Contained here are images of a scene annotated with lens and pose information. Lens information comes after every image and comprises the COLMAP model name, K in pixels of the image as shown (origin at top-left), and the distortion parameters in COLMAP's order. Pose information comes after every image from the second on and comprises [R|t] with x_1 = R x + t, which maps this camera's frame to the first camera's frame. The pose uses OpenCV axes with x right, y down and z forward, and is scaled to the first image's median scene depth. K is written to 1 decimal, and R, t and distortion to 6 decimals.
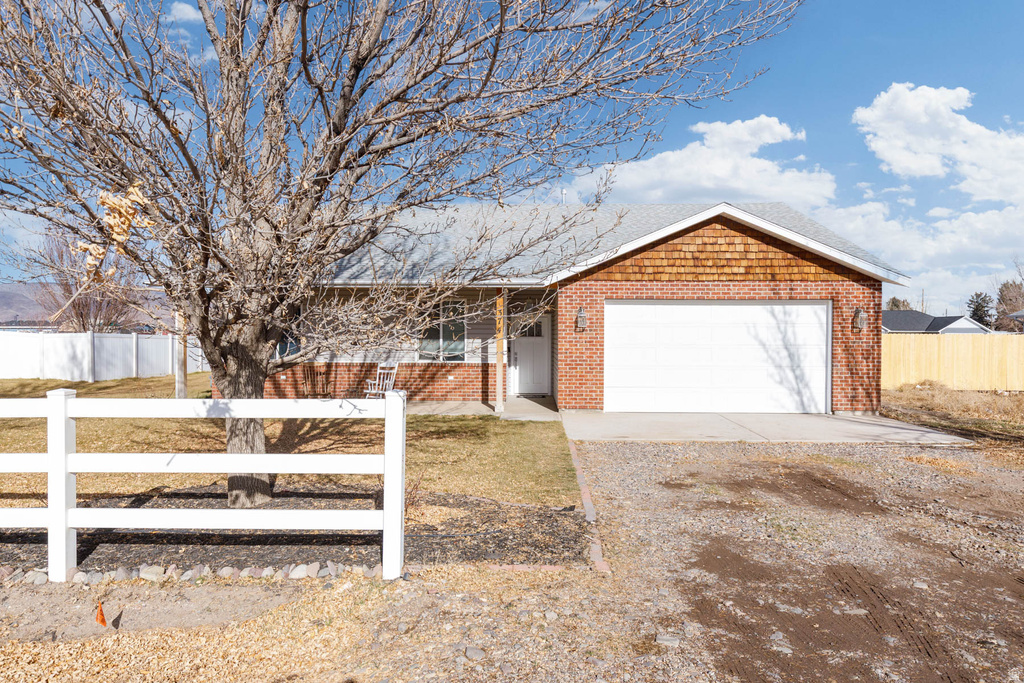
lens RADIAL K [[682.4, 0, 531.6], [0, 682.4, 338.6], [0, 0, 1]] dist [0.001231, -0.000142]
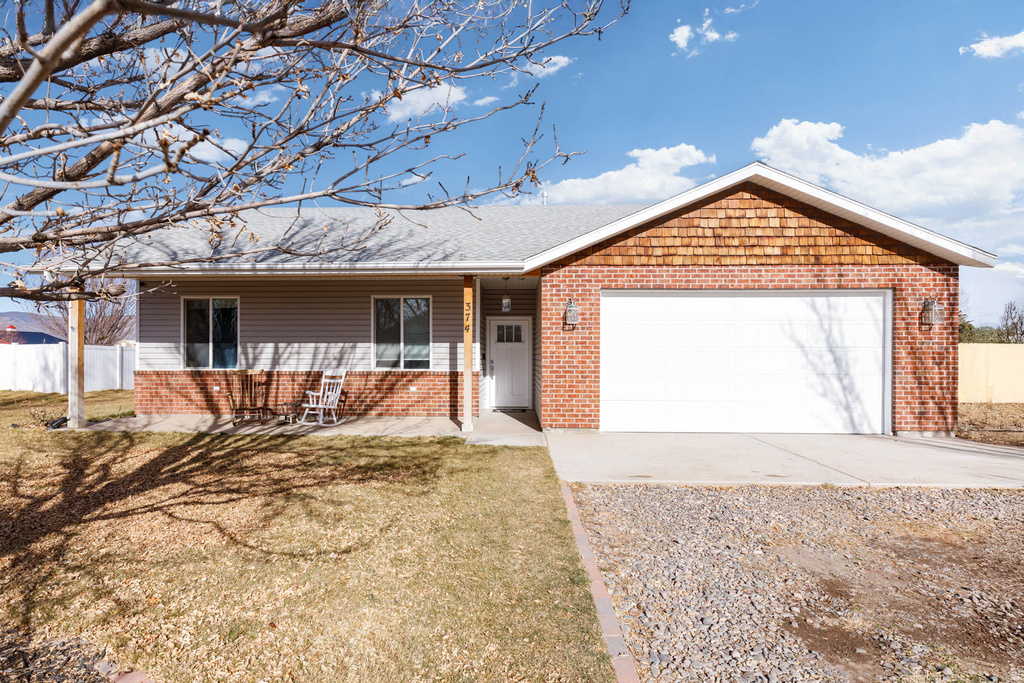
lens RADIAL K [[544.2, 0, 510.8], [0, 544.2, 358.6], [0, 0, 1]] dist [0.001718, 0.000578]
pose [[0.999967, -0.000205, -0.008170, 0.008072], [0.000196, 0.999999, -0.001097, 0.023396], [0.008170, 0.001096, 0.999966, 0.369169]]
